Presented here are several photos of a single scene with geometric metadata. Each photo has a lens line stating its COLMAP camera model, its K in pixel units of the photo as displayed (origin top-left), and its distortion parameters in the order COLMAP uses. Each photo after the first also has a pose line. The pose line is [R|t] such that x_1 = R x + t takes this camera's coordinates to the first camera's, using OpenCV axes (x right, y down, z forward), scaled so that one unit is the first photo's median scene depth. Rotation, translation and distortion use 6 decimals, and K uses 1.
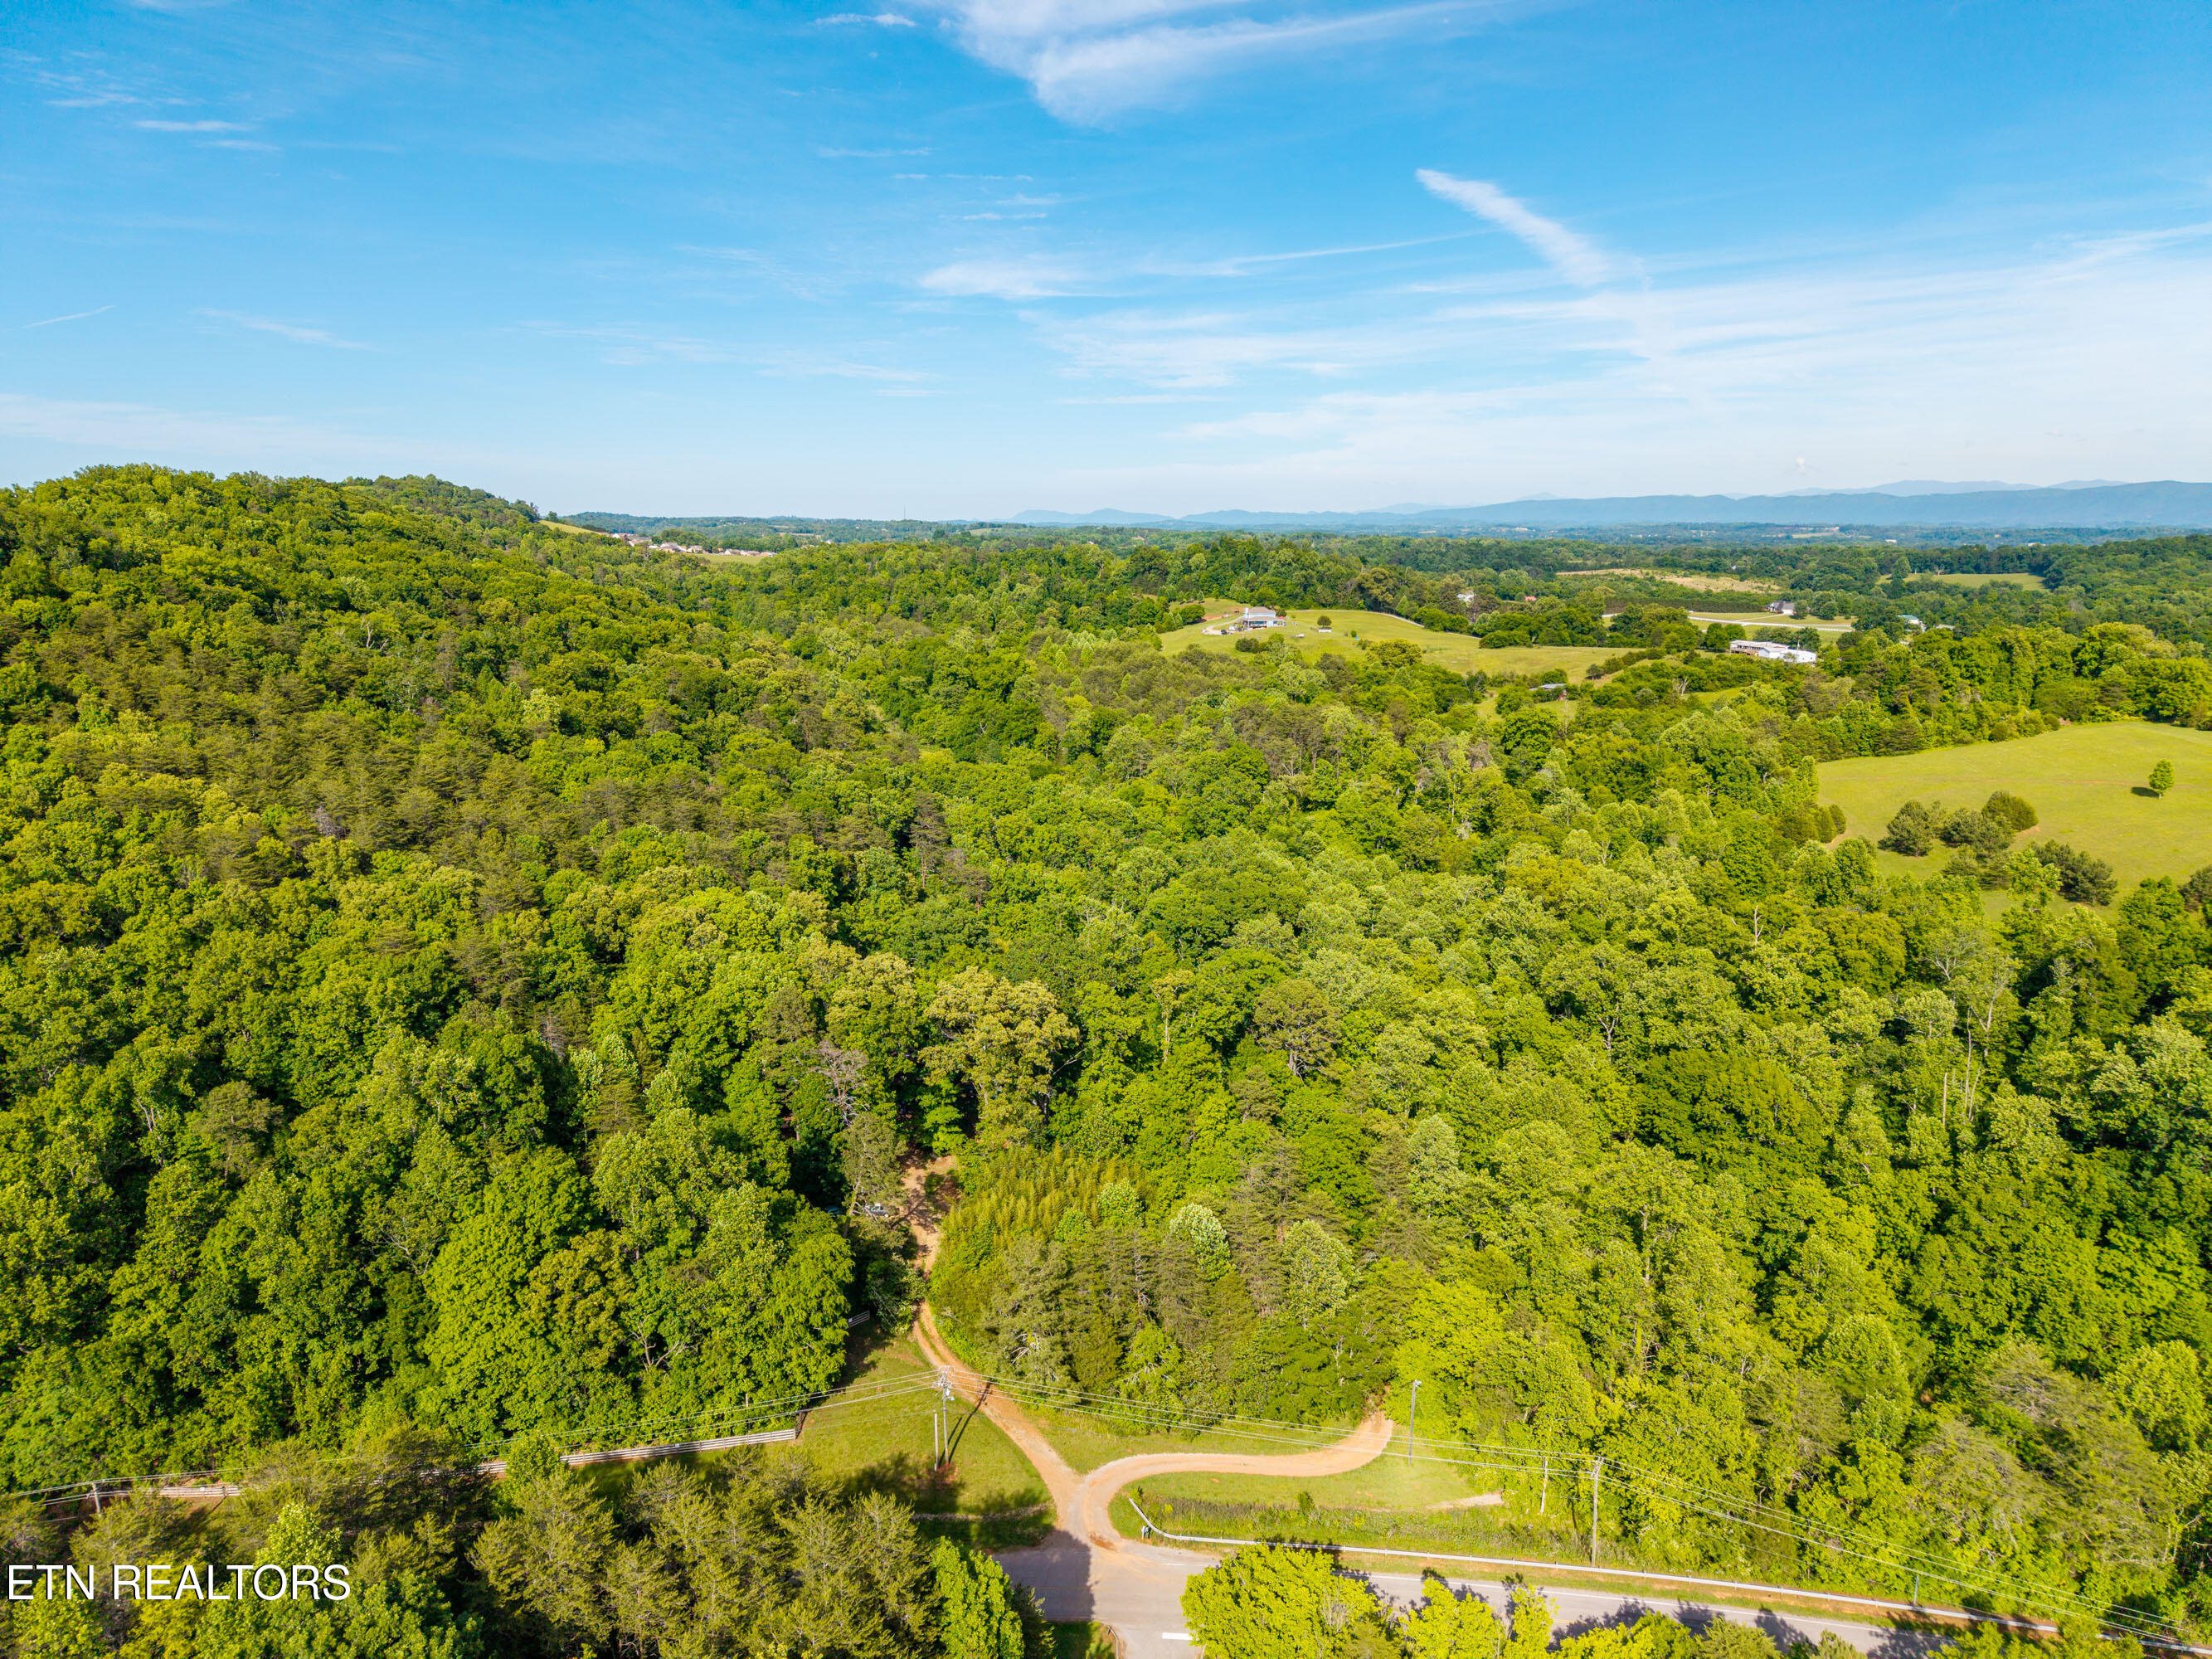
lens RADIAL K [[1521.7, 0, 1108.5], [0, 1521.7, 829.3], [0, 0, 1]] dist [0.023995, -0.001459]
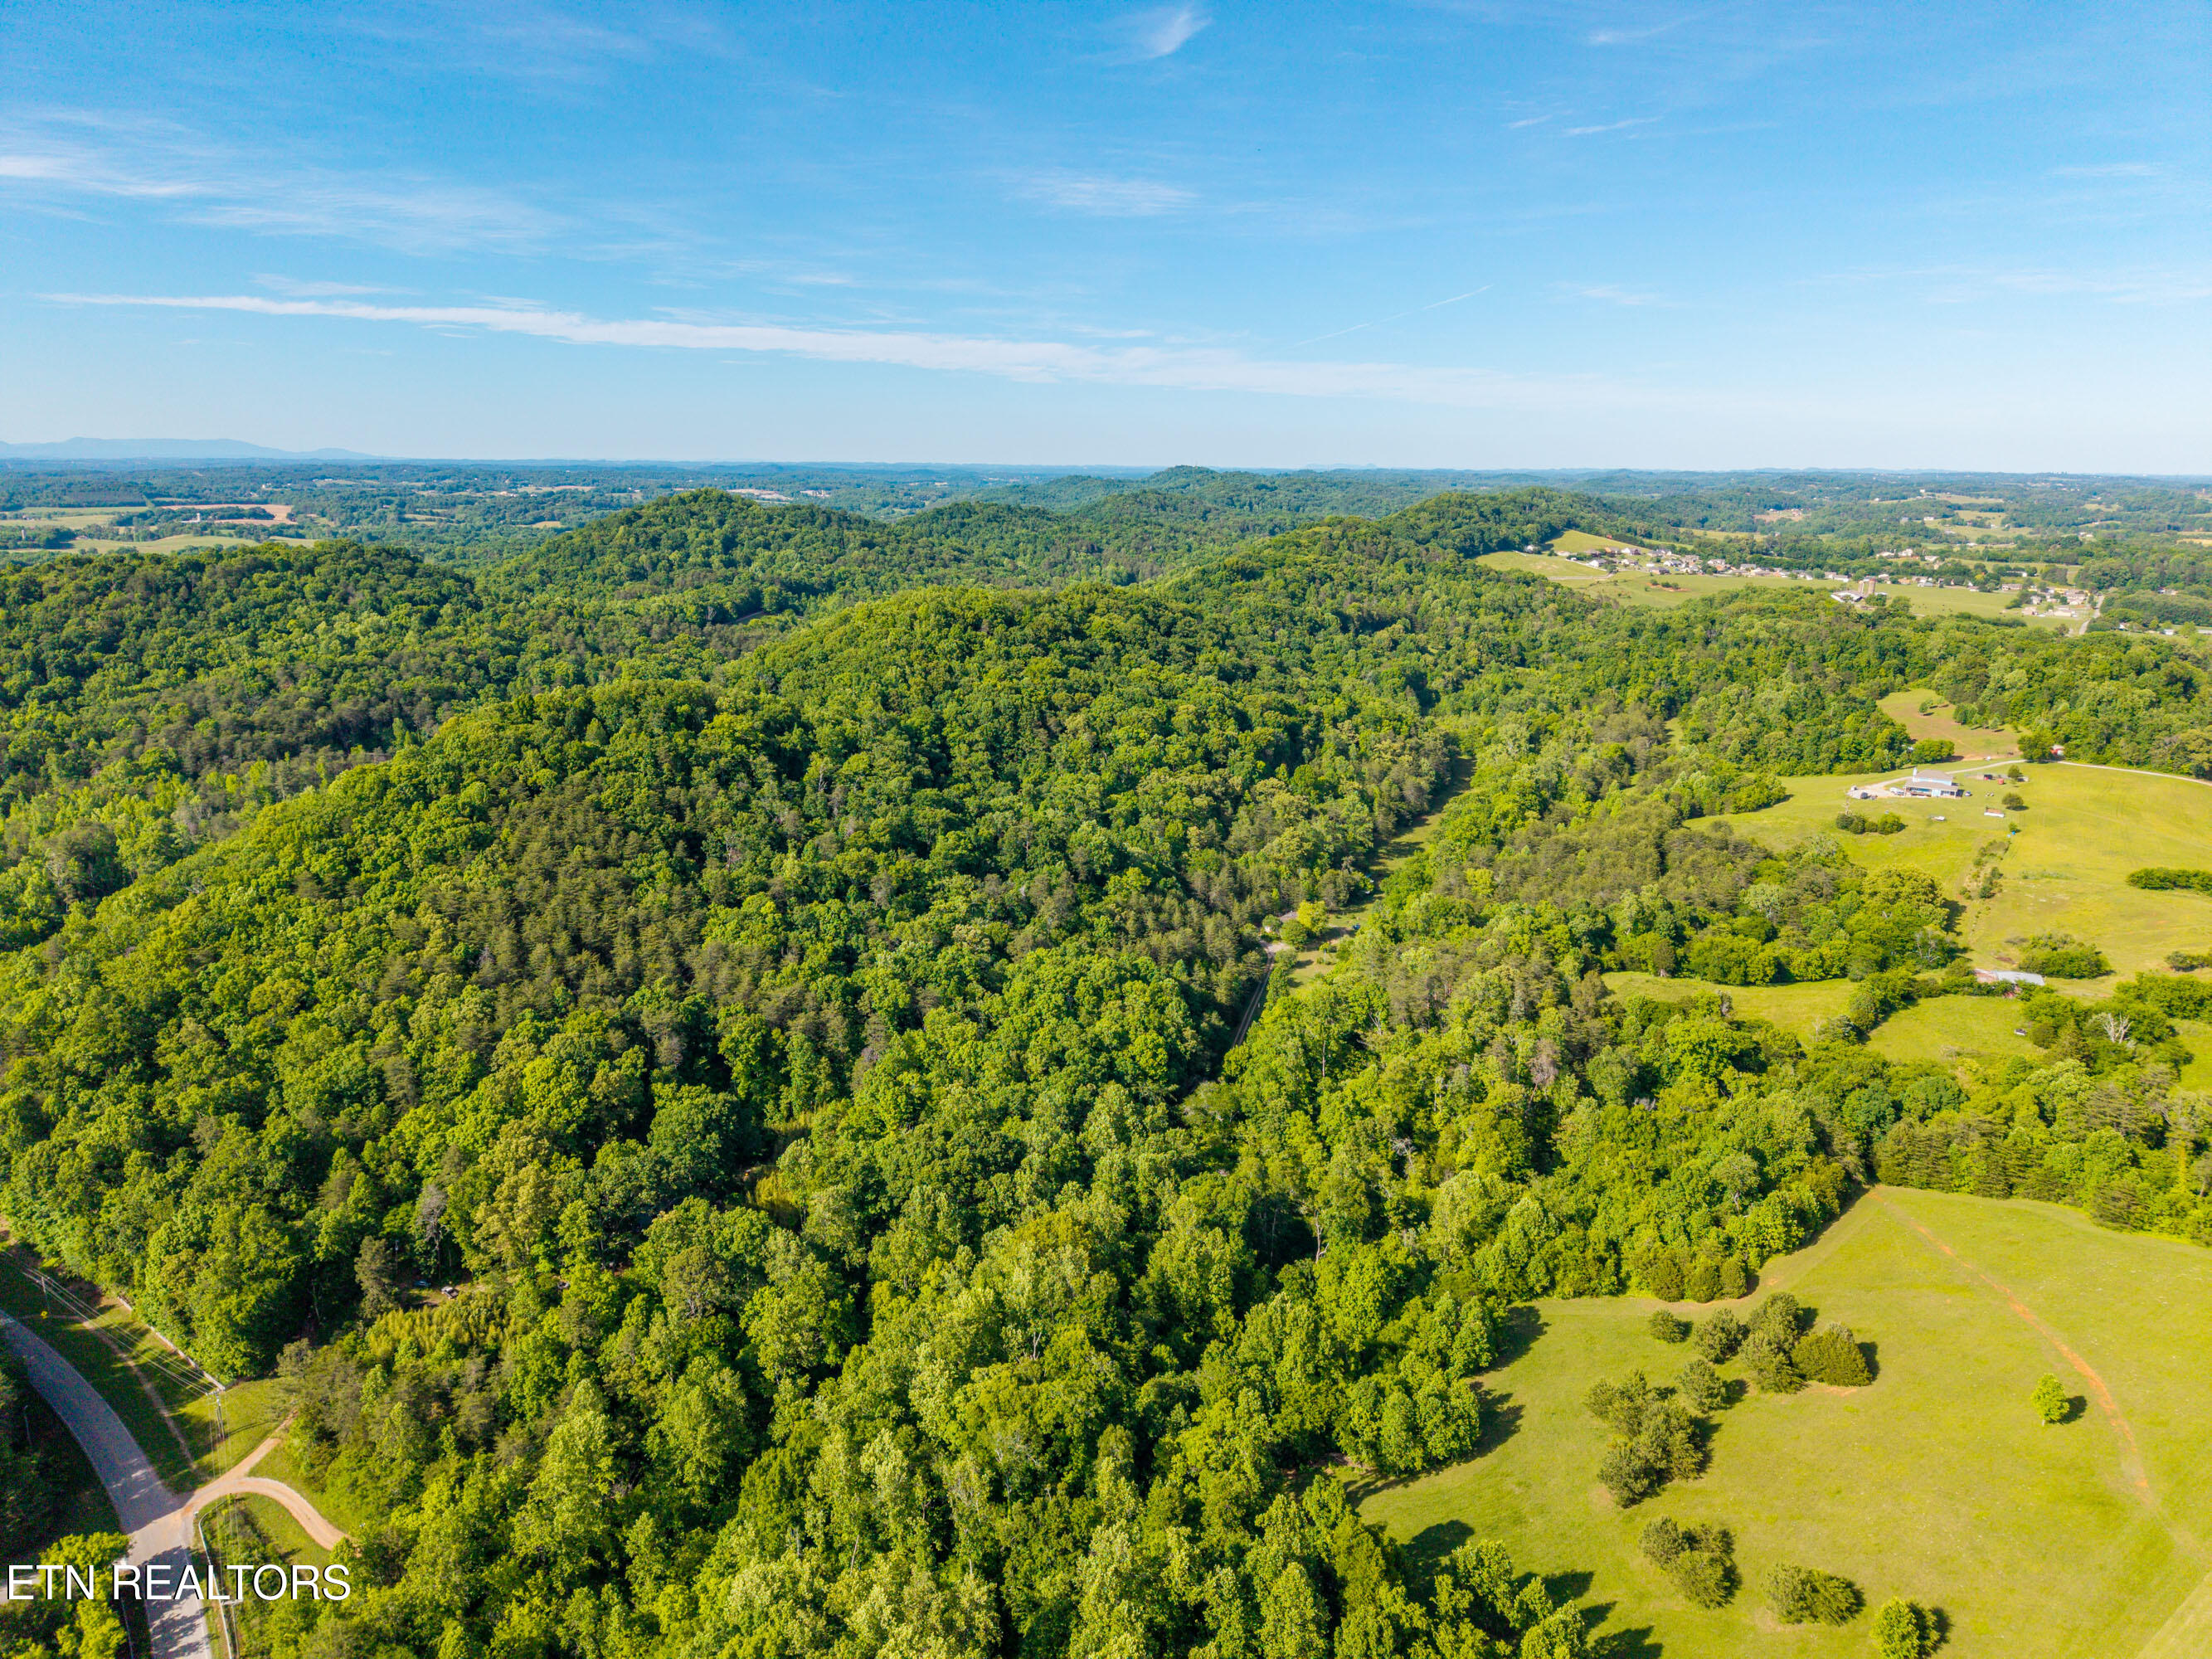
lens RADIAL K [[1472.4, 0, 1113.2], [0, 1472.4, 844.8], [0, 0, 1]] dist [0.025206, -0.025489]
pose [[0.714169, 0.178315, -0.676880, 1.746703], [-0.147198, 0.983643, 0.103821, -0.639291], [0.684321, 0.025489, 0.728735, 0.394652]]
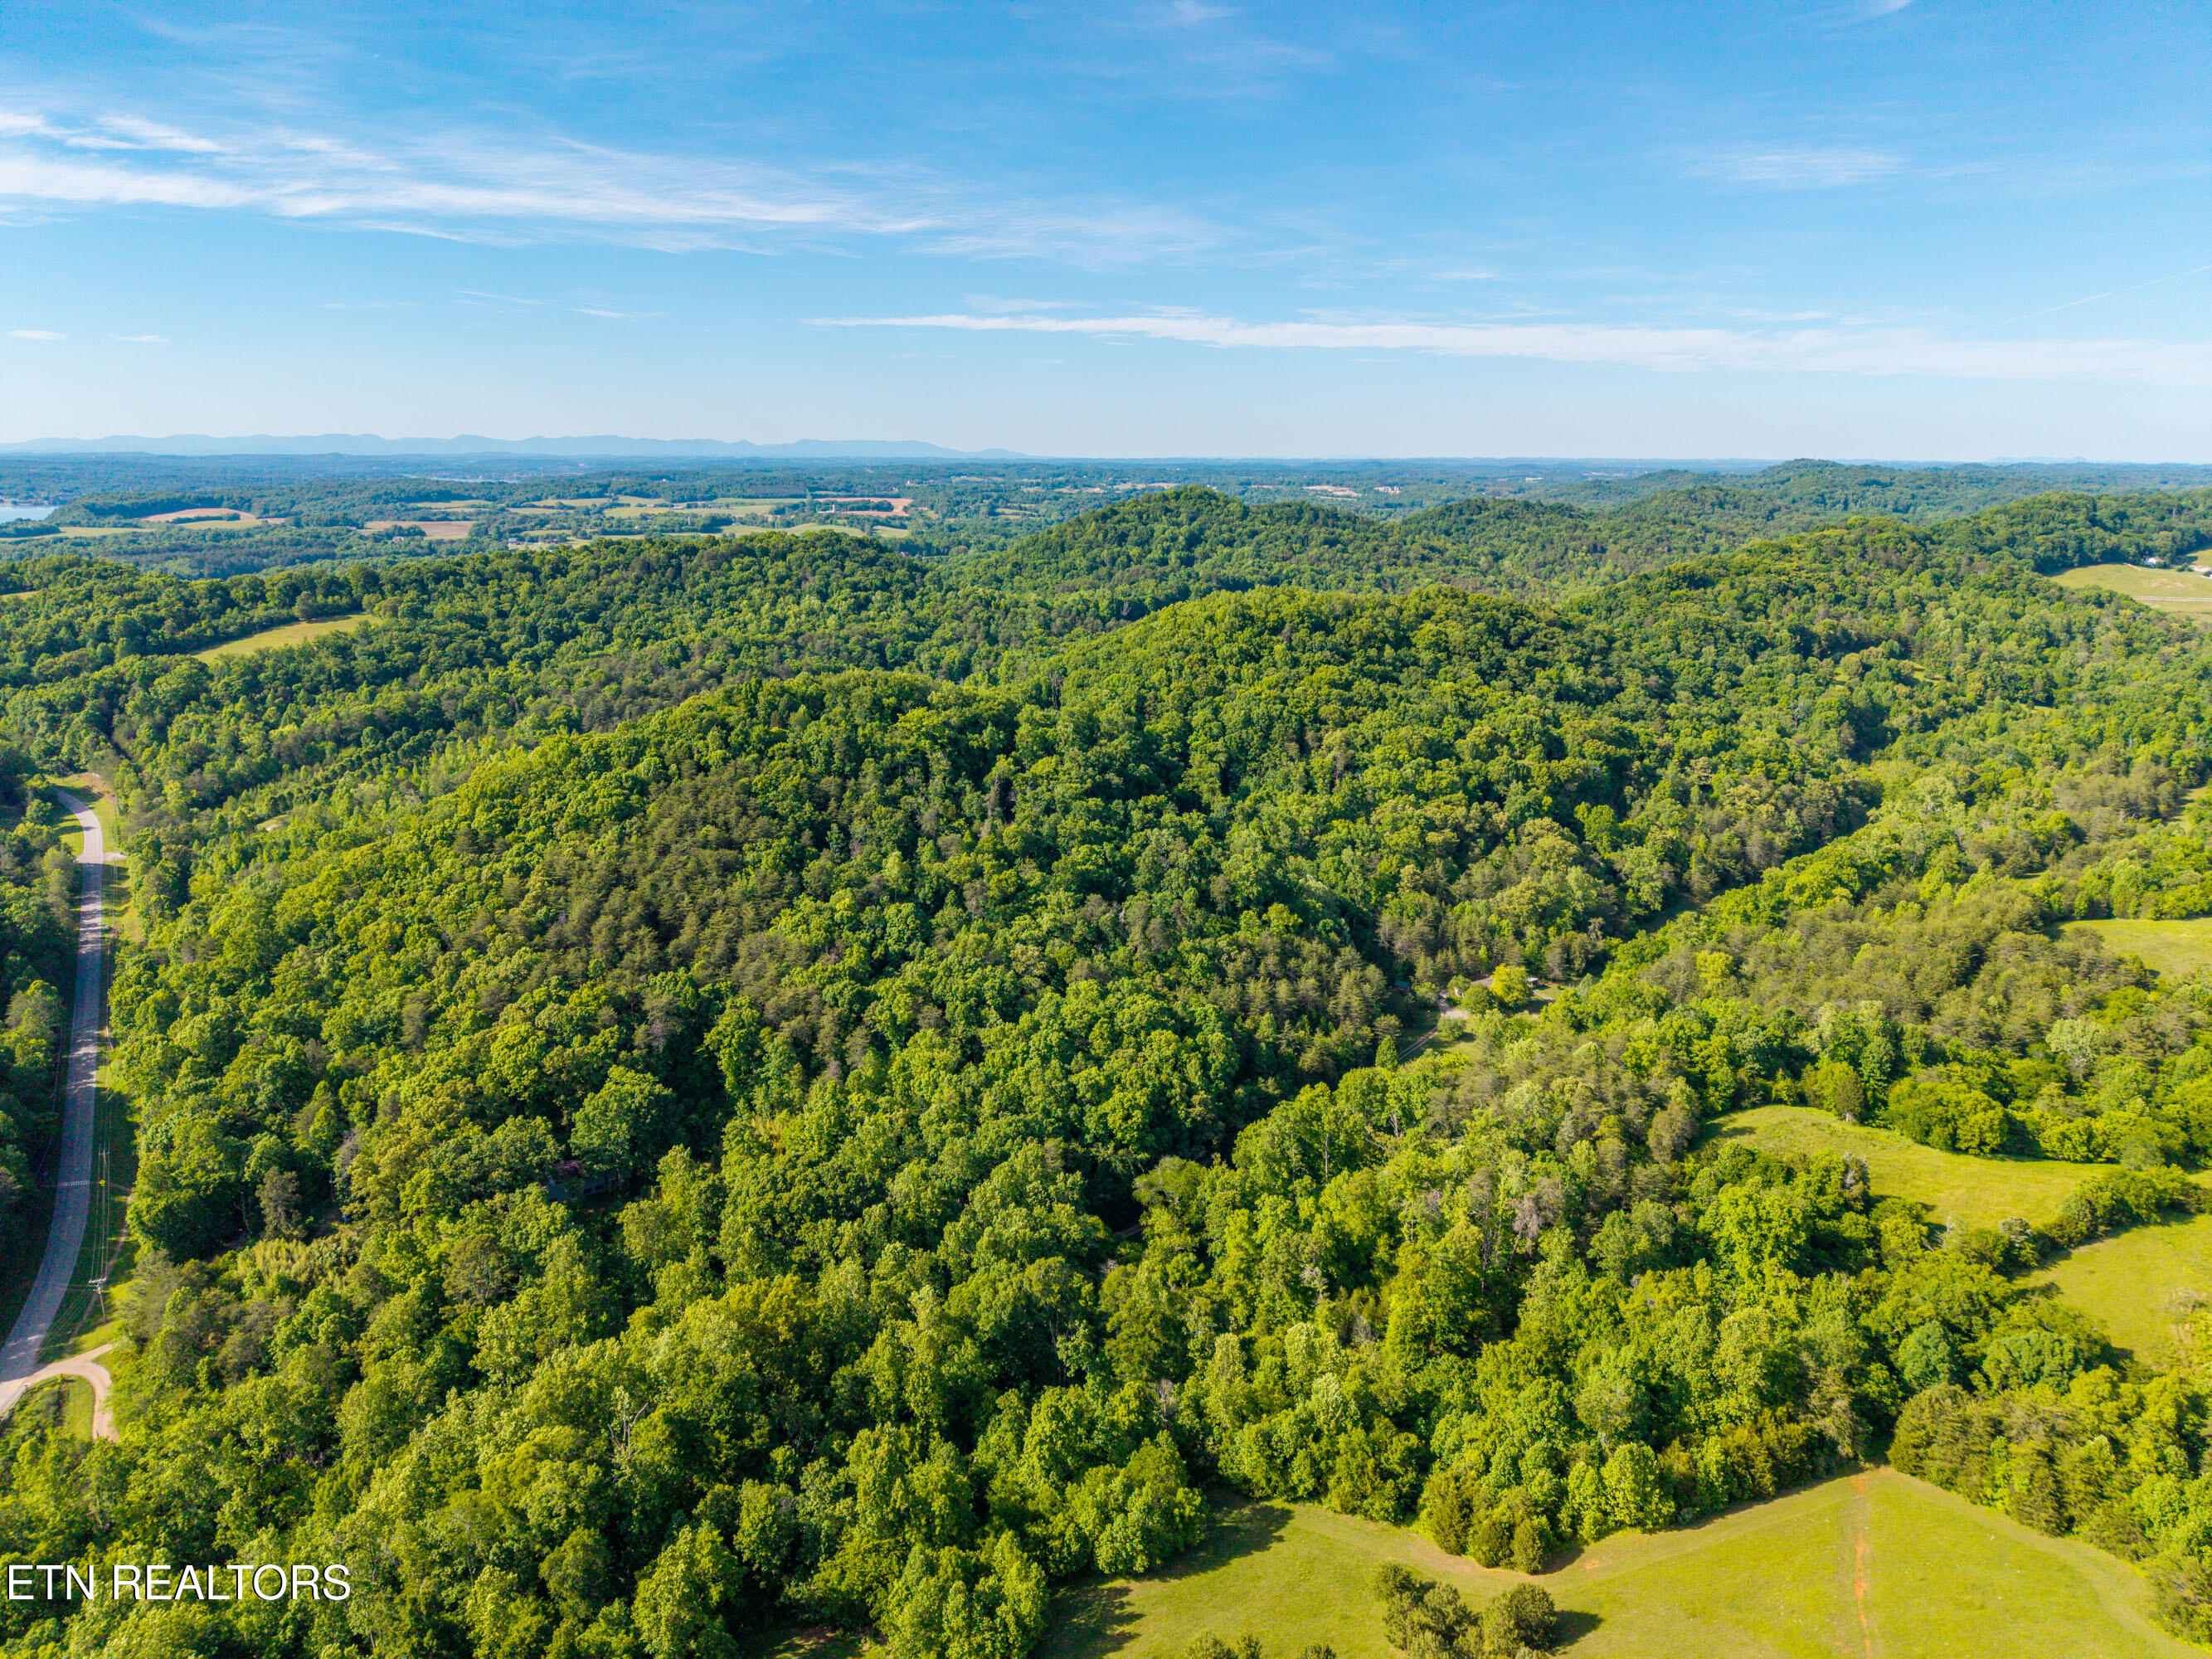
lens RADIAL K [[1472.4, 0, 1113.2], [0, 1472.4, 844.8], [0, 0, 1]] dist [0.025206, -0.025489]
pose [[0.389314, 0.234969, -0.890631, 2.077841], [-0.190354, 0.966567, 0.171795, -0.828515], [0.901221, 0.102653, 0.421025, 1.301329]]
